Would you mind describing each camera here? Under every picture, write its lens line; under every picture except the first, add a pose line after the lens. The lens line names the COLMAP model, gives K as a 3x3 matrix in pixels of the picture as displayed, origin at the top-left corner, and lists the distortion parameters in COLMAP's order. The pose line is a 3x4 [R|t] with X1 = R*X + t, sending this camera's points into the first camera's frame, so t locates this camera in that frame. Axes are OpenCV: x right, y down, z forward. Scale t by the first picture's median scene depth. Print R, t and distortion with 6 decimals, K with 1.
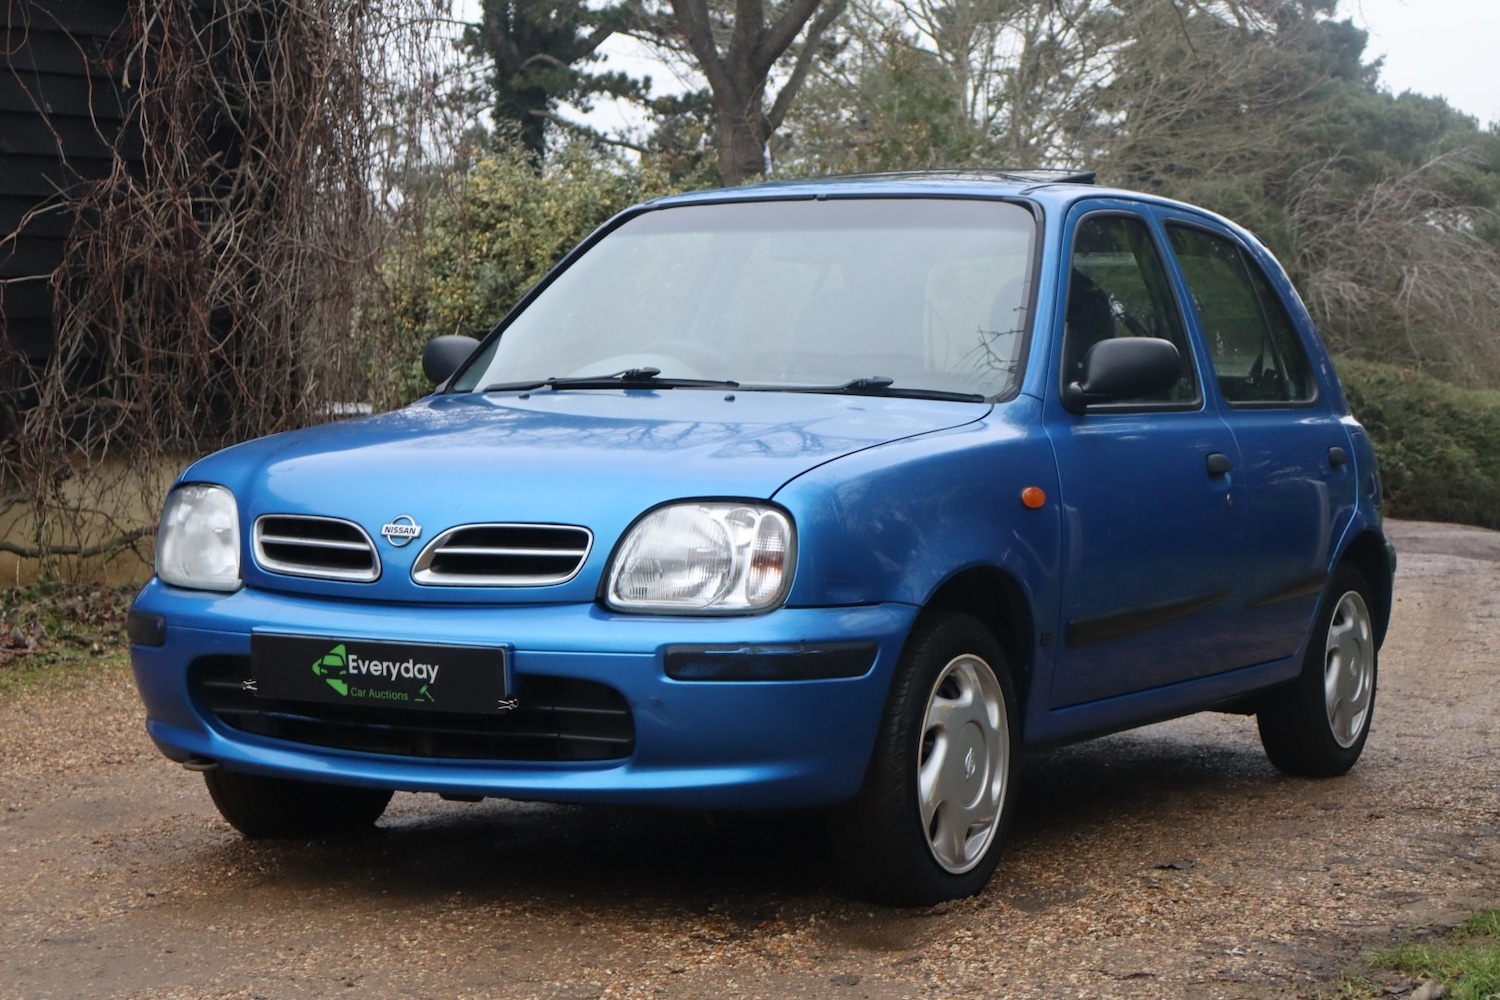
lens RADIAL K [[2989.0, 0, 752.4], [0, 2989.0, 499.2], [0, 0, 1]] dist [-0.003356, 0.000000]
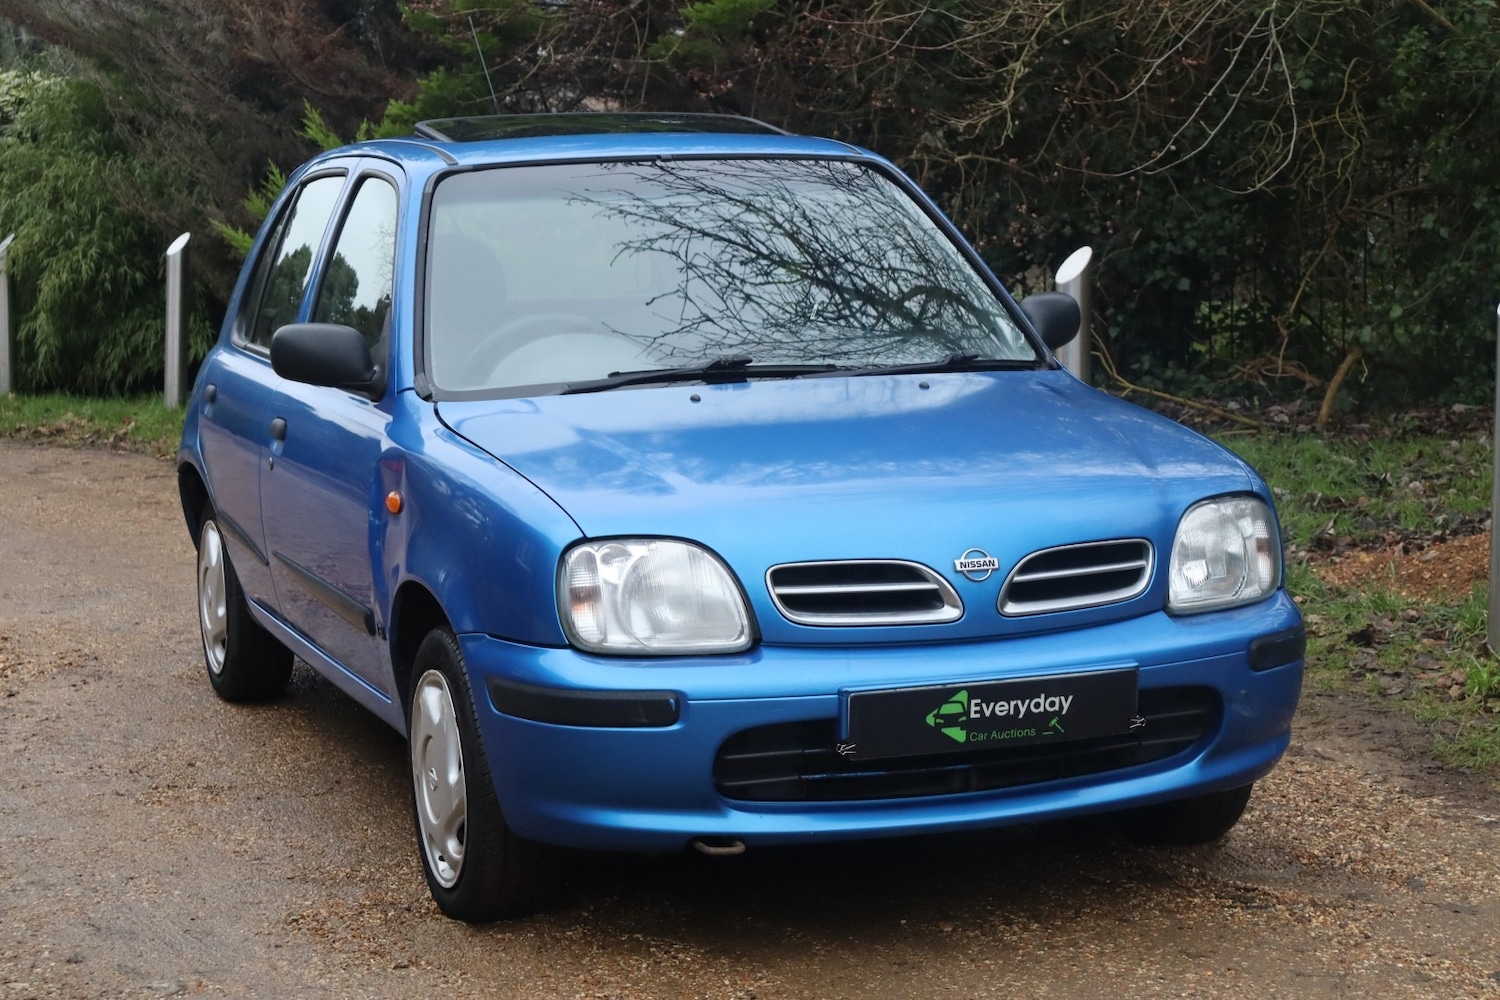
lens RADIAL K [[2989.0, 0, 751.8], [0, 2989.0, 509.6], [0, 0, 1]] dist [-0.003356, 0.000000]
pose [[0.657679, -0.119718, 0.743725, -0.644952], [0.054976, 0.992286, 0.111114, -0.086745], [-0.751290, -0.032190, 0.659187, 0.303715]]
